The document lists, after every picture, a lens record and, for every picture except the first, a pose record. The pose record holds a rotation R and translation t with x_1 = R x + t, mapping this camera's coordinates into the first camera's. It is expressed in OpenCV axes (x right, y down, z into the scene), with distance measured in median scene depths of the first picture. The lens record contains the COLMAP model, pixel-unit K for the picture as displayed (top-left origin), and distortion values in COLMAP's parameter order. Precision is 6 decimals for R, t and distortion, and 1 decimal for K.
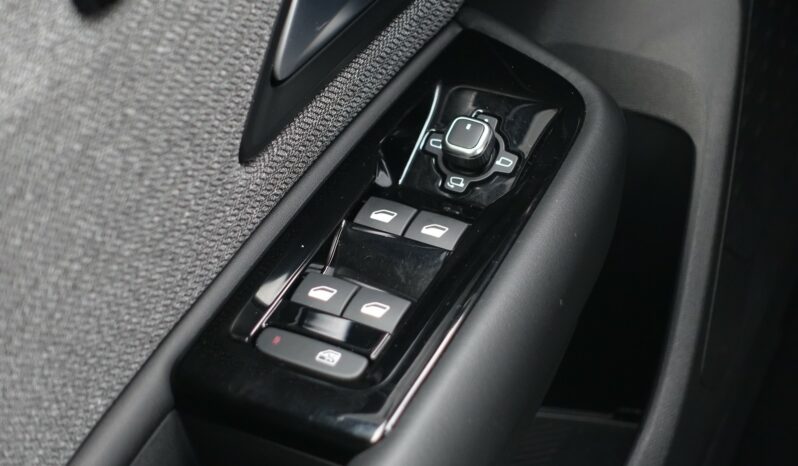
lens RADIAL K [[1642.5, 0, 399.0], [0, 1642.5, 233.0], [0, 0, 1]] dist [-0.026506, -0.186558]
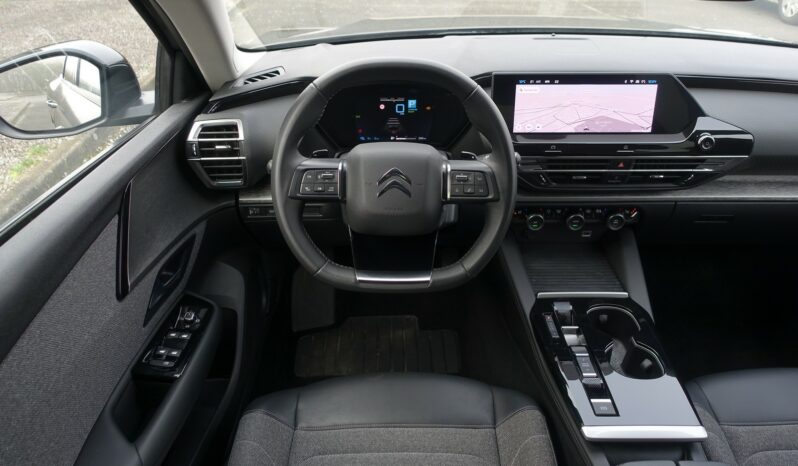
lens RADIAL K [[548.3, 0, 399.0], [0, 548.3, 233.0], [0, 0, 1]] dist [-0.003414, 0.000095]
pose [[0.894579, -0.069518, 0.441470, -0.104704], [0.157871, 0.973297, -0.166640, 0.071709], [-0.418098, 0.218768, 0.881666, -0.766823]]
